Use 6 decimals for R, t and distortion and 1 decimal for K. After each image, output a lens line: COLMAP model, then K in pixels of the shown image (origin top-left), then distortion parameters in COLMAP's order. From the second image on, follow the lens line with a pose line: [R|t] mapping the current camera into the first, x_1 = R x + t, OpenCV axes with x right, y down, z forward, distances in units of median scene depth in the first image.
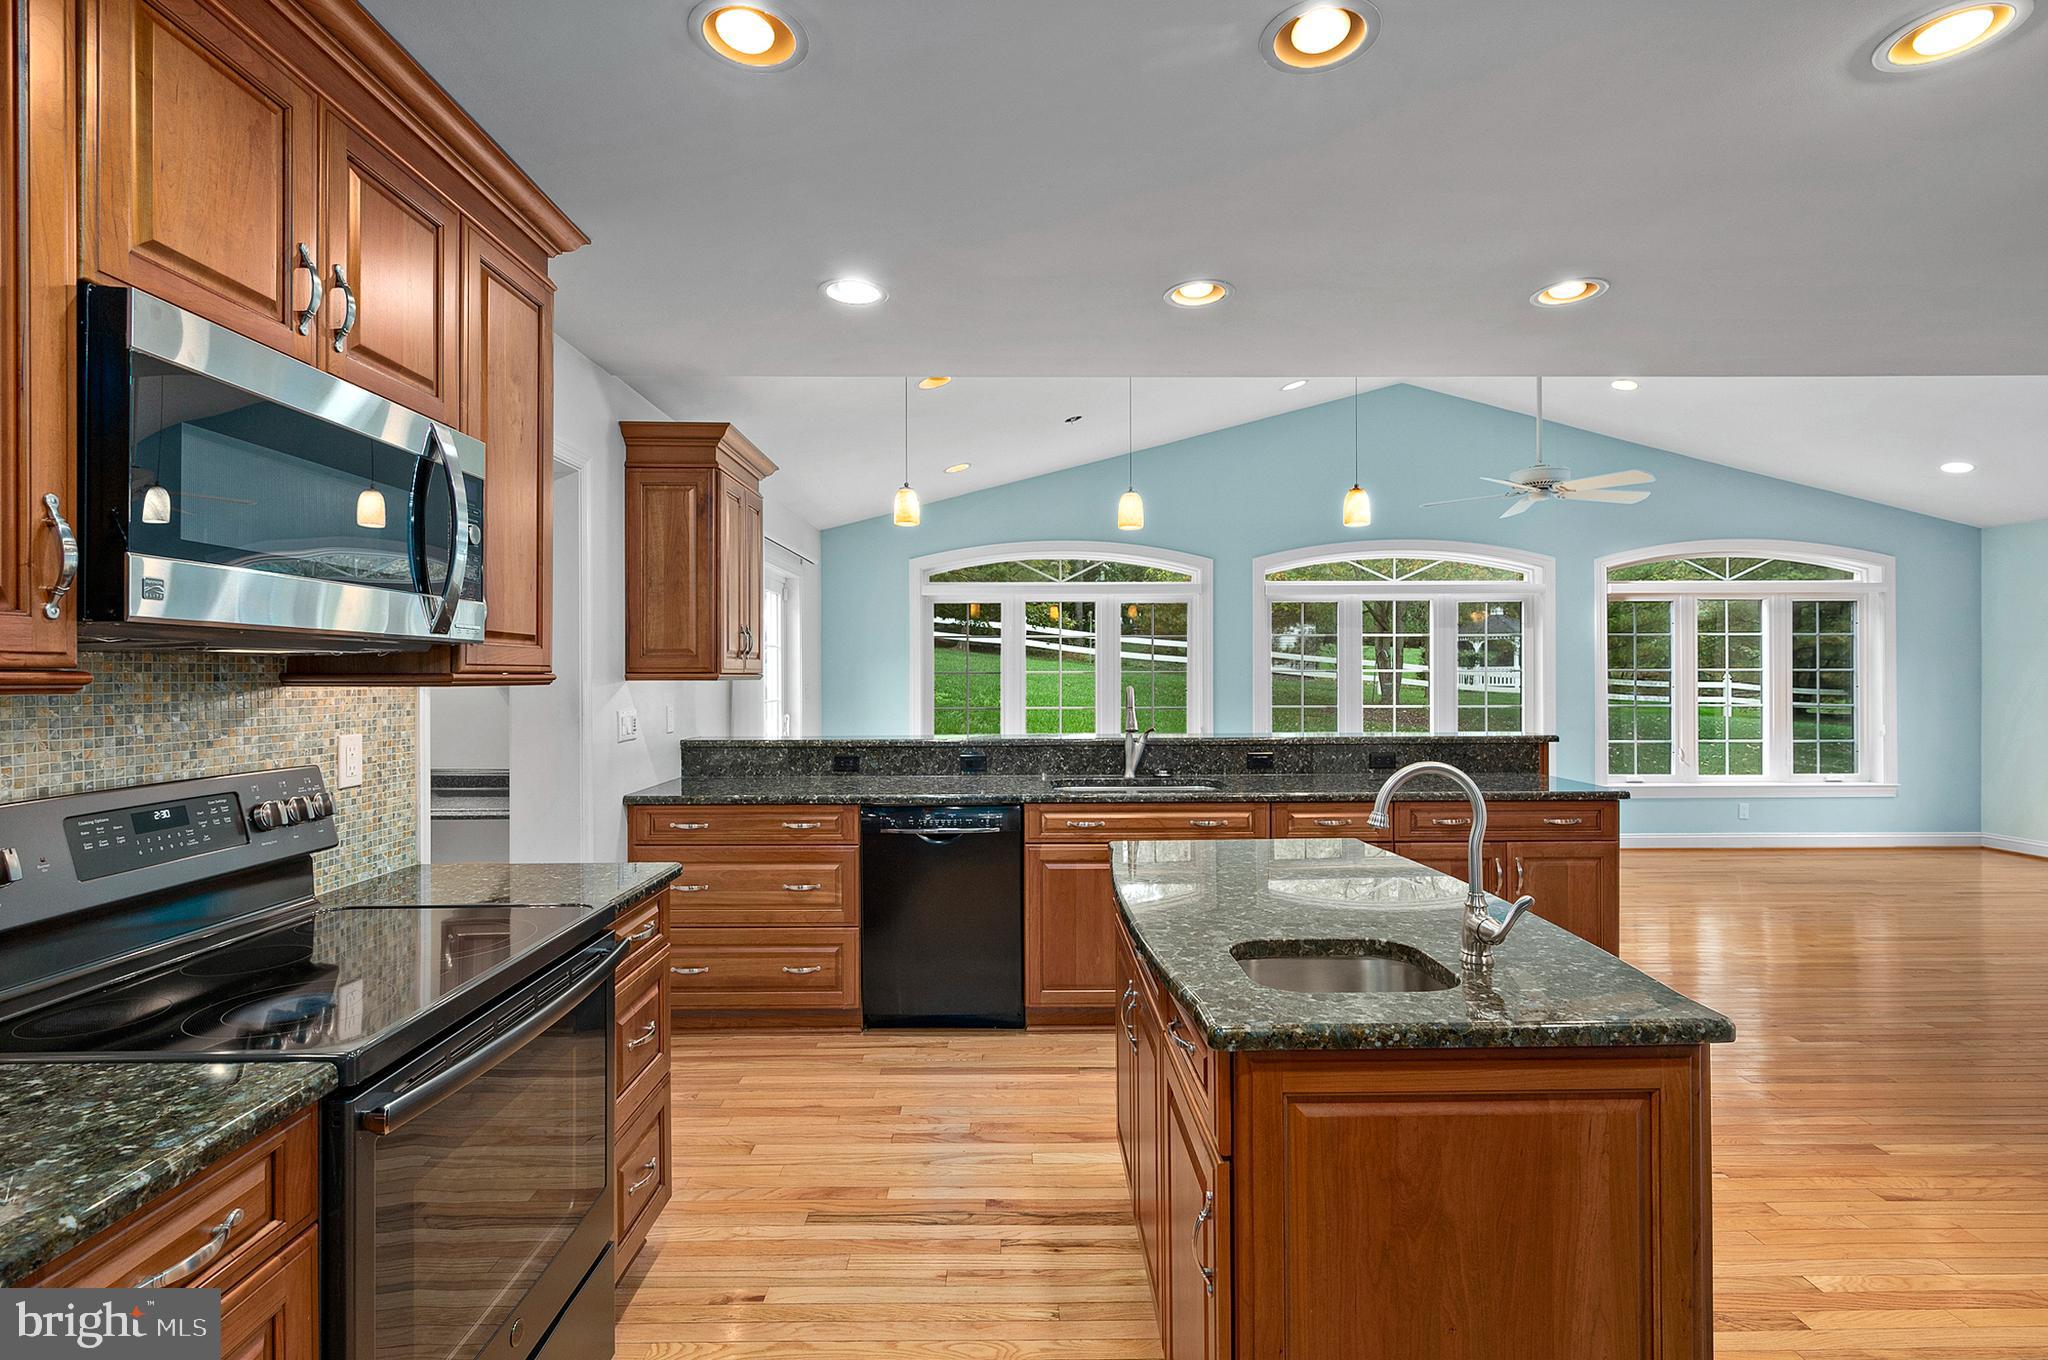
lens RADIAL K [[940.1, 0, 1020.4], [0, 940.1, 685.3], [0, 0, 1]] dist [0.000792, 0.000115]
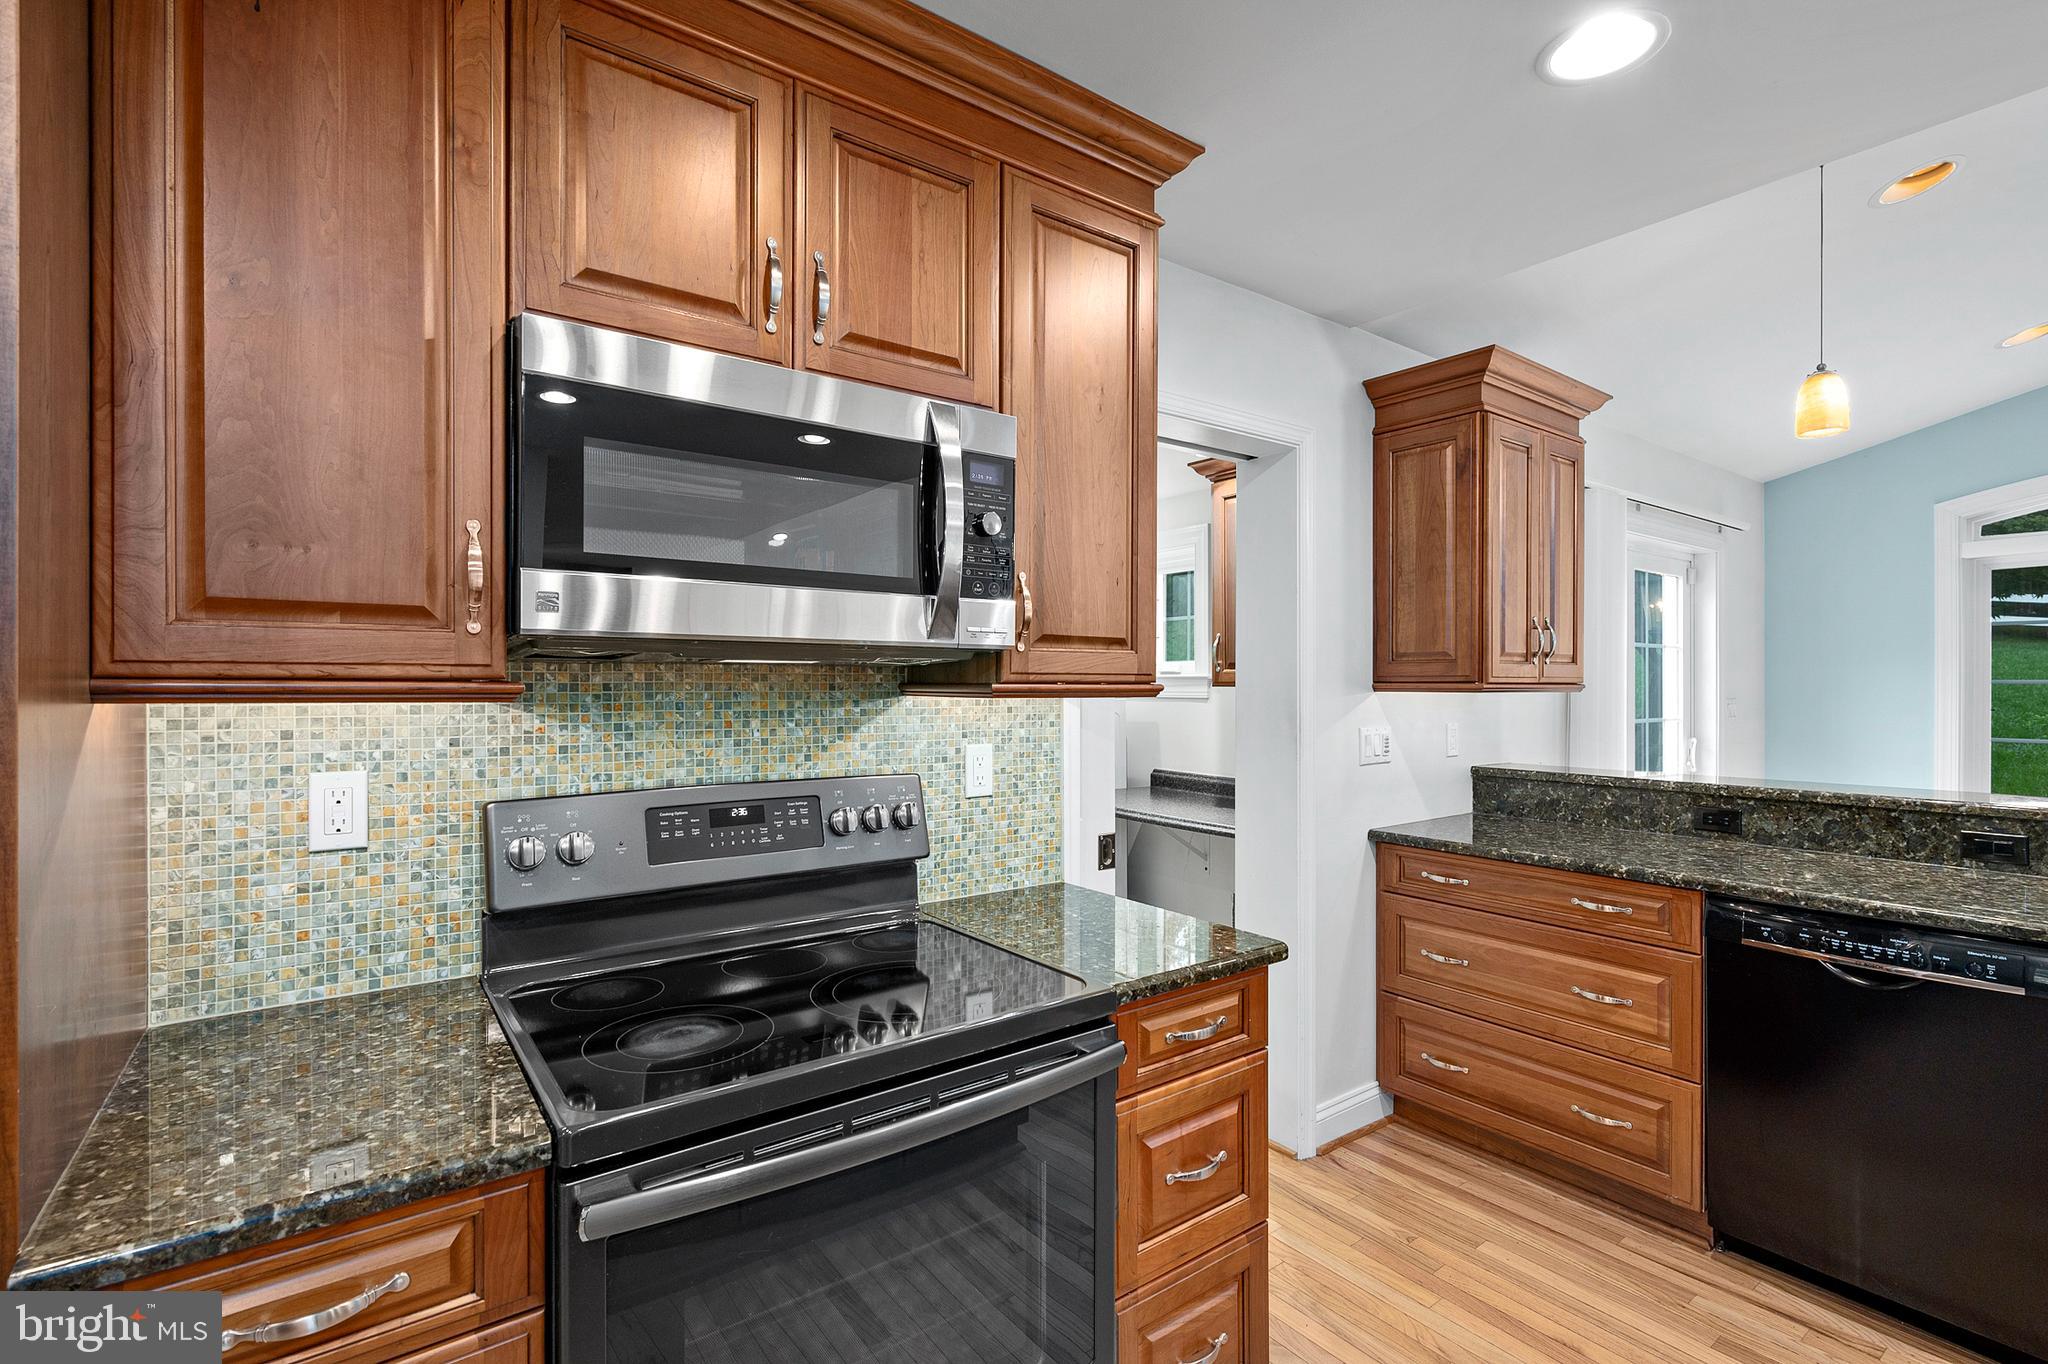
lens RADIAL K [[940.1, 0, 1020.4], [0, 940.1, 687.3], [0, 0, 1]] dist [0.000792, 0.000115]
pose [[0.589442, 0.006356, -0.807786, 0.112663], [-0.011745, 0.999931, -0.000703, -0.007427], [0.807725, 0.009902, 0.589476, 0.421461]]
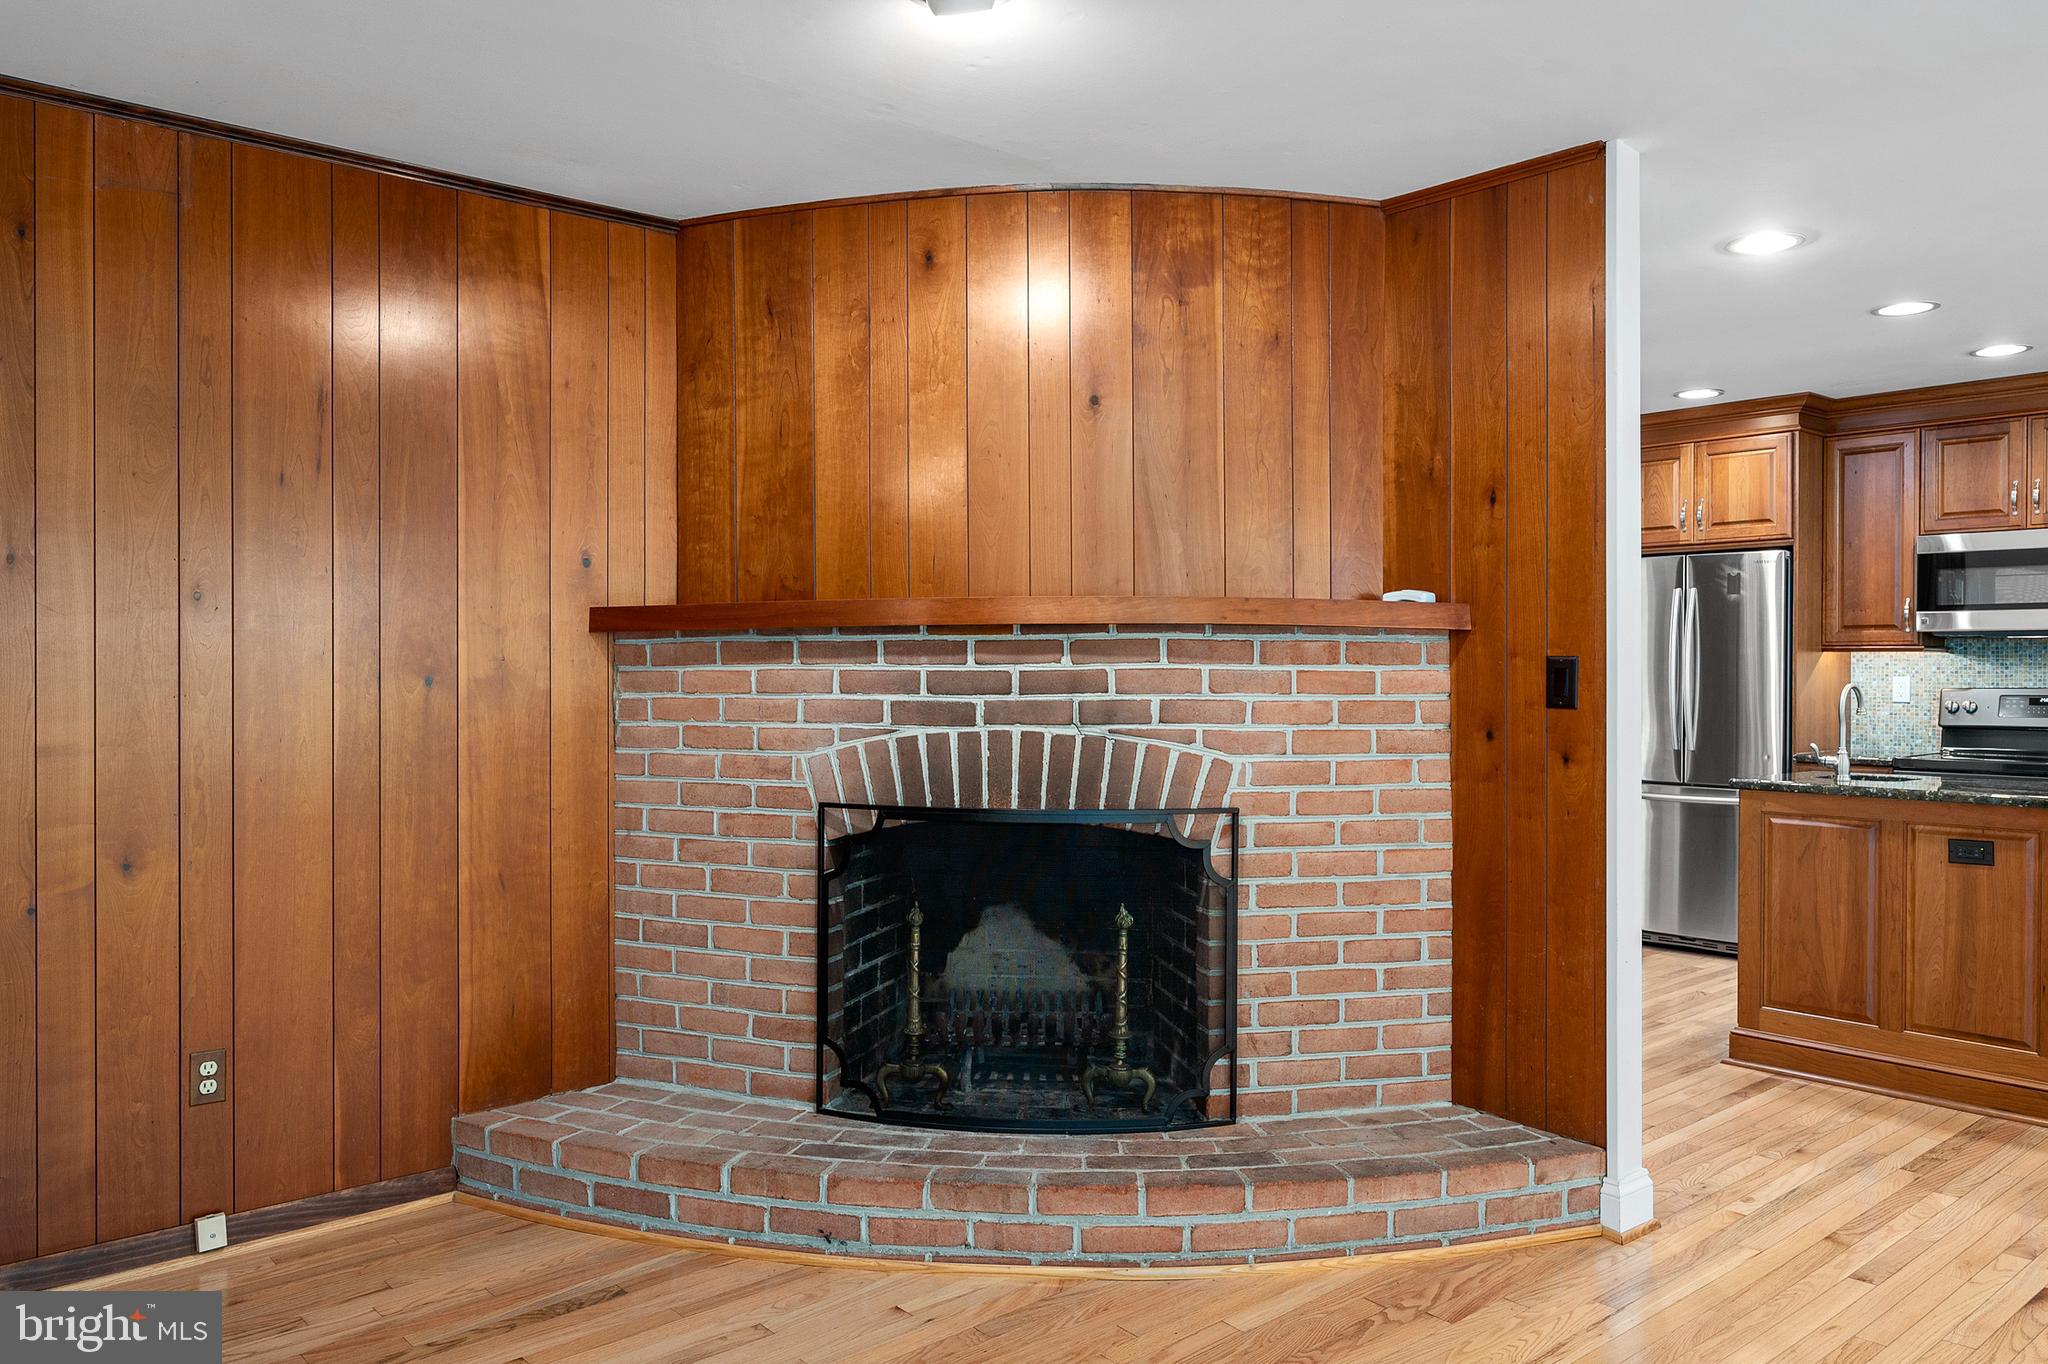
lens RADIAL K [[1464.9, 0, 1011.0], [0, 1464.9, 679.2], [0, 0, 1]] dist [-0.004555, 0.001818]
pose [[-0.760824, 0.004621, -0.648942, 2.683953], [-0.008159, 0.999828, 0.016685, 0.024264], [0.648907, 0.017989, -0.760655, 1.527656]]
